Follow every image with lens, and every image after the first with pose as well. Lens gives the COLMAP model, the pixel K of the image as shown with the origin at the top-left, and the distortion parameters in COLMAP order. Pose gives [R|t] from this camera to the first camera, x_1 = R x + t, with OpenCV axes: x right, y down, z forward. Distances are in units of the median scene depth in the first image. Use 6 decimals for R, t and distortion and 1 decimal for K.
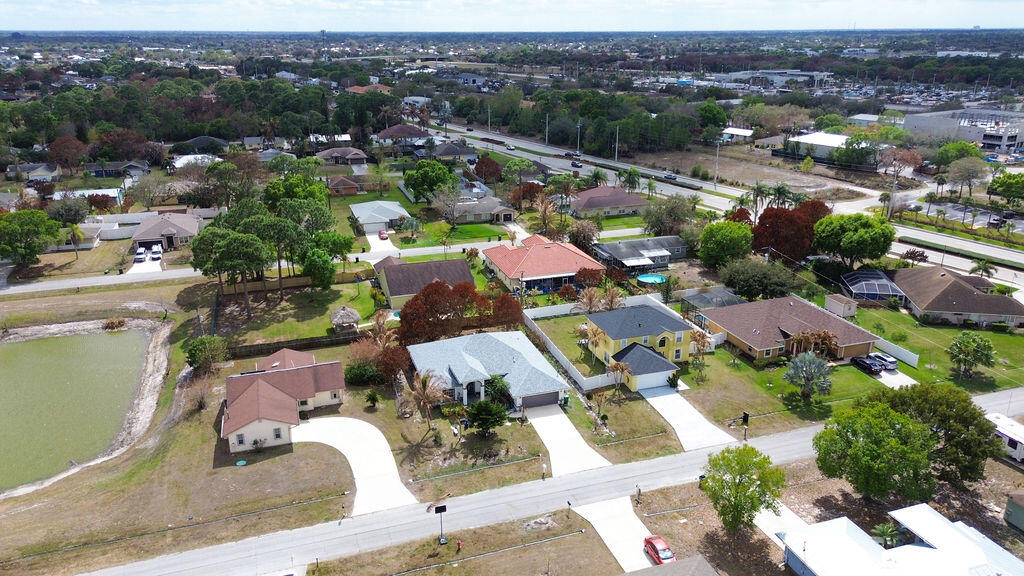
lens RADIAL K [[727.2, 0, 512.0], [0, 727.2, 288.0], [0, 0, 1]] dist [0.065726, -0.061621]
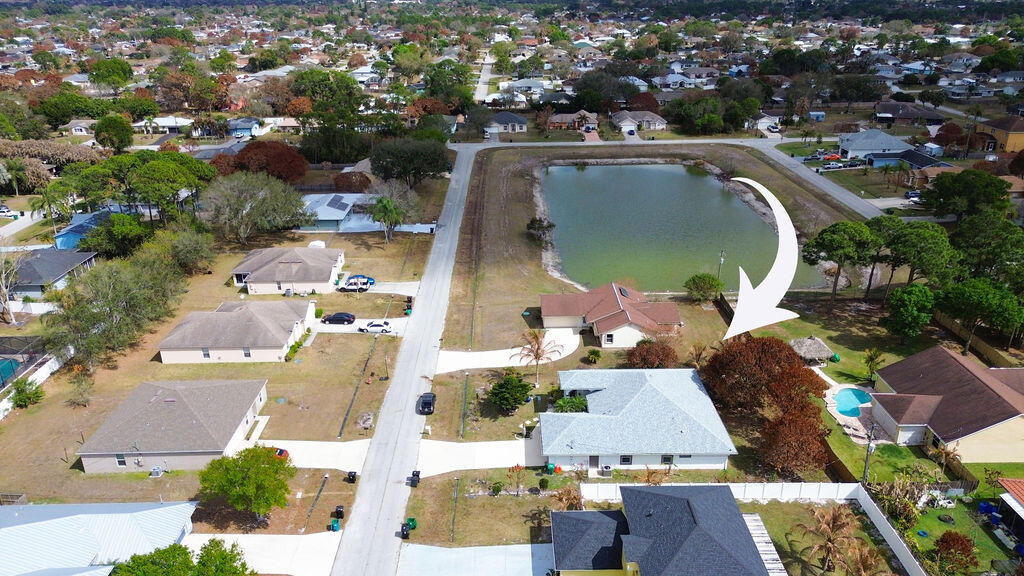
lens RADIAL K [[727.2, 0, 512.0], [0, 727.2, 288.0], [0, 0, 1]] dist [0.065726, -0.061621]
pose [[-0.303481, 0.366197, -0.879659, 0.648371], [-0.306181, 0.836758, 0.453970, -0.326563], [0.902304, 0.407106, -0.141818, 0.900440]]
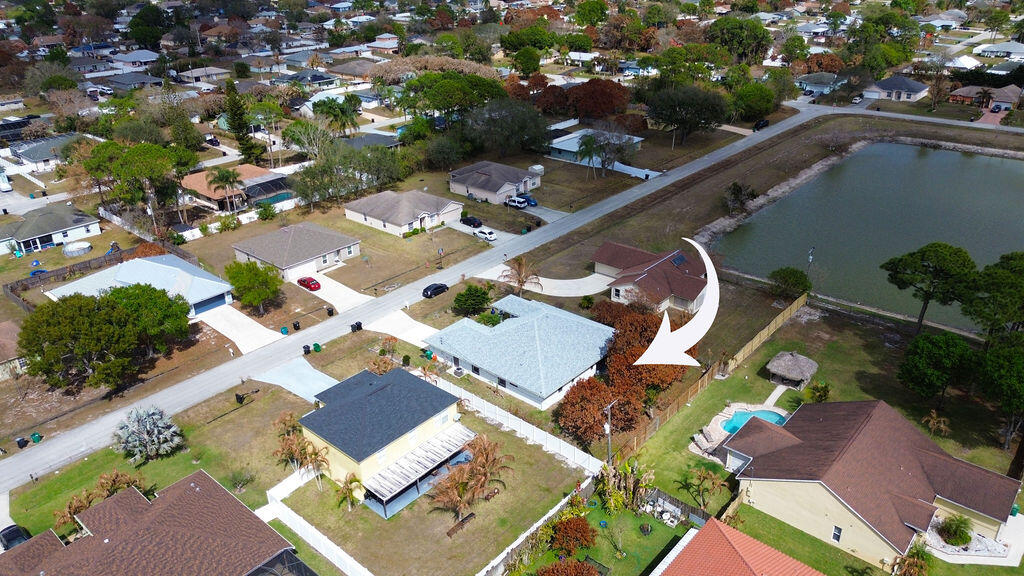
lens RADIAL K [[727.2, 0, 512.0], [0, 727.2, 288.0], [0, 0, 1]] dist [0.065726, -0.061621]
pose [[-0.863154, 0.235278, -0.446778, 0.353053], [-0.145668, 0.731168, 0.666464, -0.518139], [0.483473, 0.640342, -0.596837, 1.424466]]
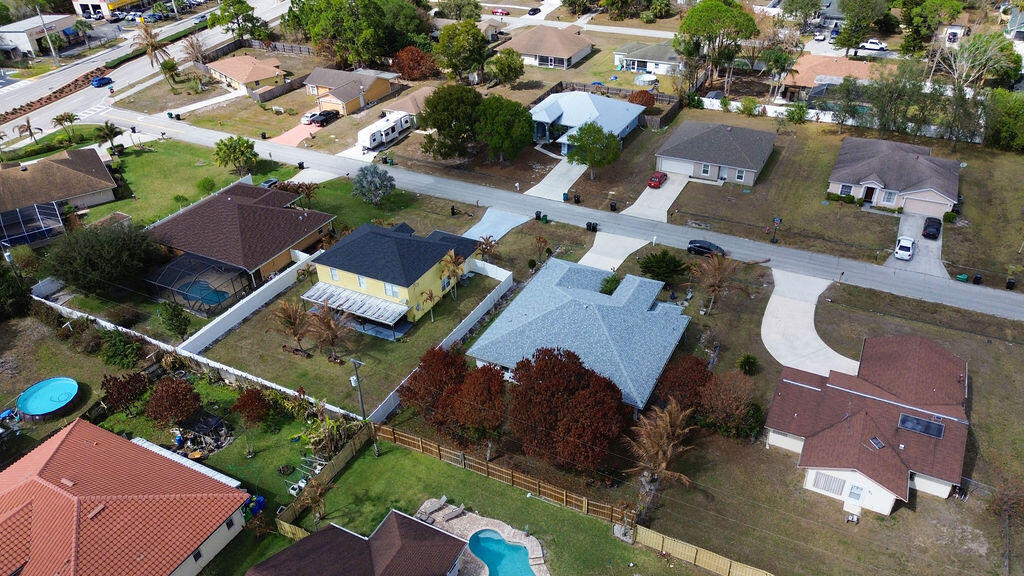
lens RADIAL K [[727.2, 0, 512.0], [0, 727.2, 288.0], [0, 0, 1]] dist [0.065726, -0.061621]
pose [[-0.700700, -0.372336, 0.608593, -0.399984], [0.265491, 0.655685, 0.706818, -0.437418], [-0.662219, 0.656844, -0.360587, 1.235695]]
